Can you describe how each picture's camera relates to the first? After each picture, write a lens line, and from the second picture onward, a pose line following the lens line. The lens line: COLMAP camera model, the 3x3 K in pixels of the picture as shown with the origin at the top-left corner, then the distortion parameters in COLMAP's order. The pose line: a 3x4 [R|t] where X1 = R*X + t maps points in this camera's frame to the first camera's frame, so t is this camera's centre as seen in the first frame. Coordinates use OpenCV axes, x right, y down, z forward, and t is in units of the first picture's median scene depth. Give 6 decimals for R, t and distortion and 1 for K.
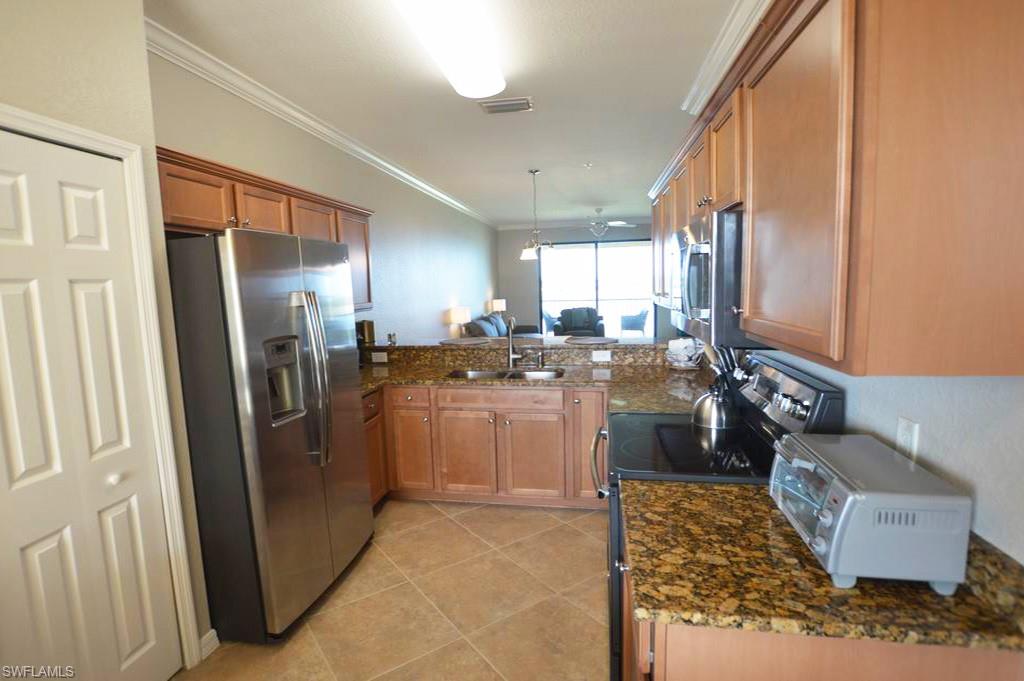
lens RADIAL K [[506.0, 0, 512.0], [0, 506.0, 340.5], [0, 0, 1]] dist [-0.024544, -0.000577]
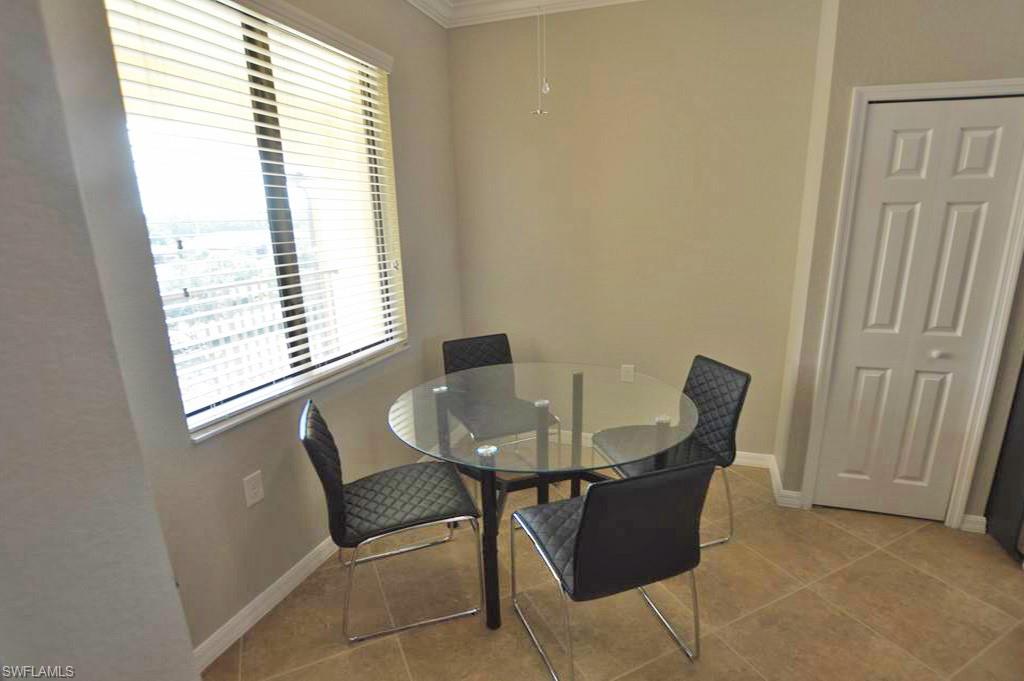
lens RADIAL K [[472.7, 0, 512.0], [0, 472.7, 340.5], [0, 0, 1]] dist [-0.000137, -0.000098]
pose [[-0.239273, 0.267803, -0.933290, 0.667745], [-0.086710, 0.951477, 0.295252, -0.036647], [0.967073, 0.151571, -0.204442, 0.137247]]
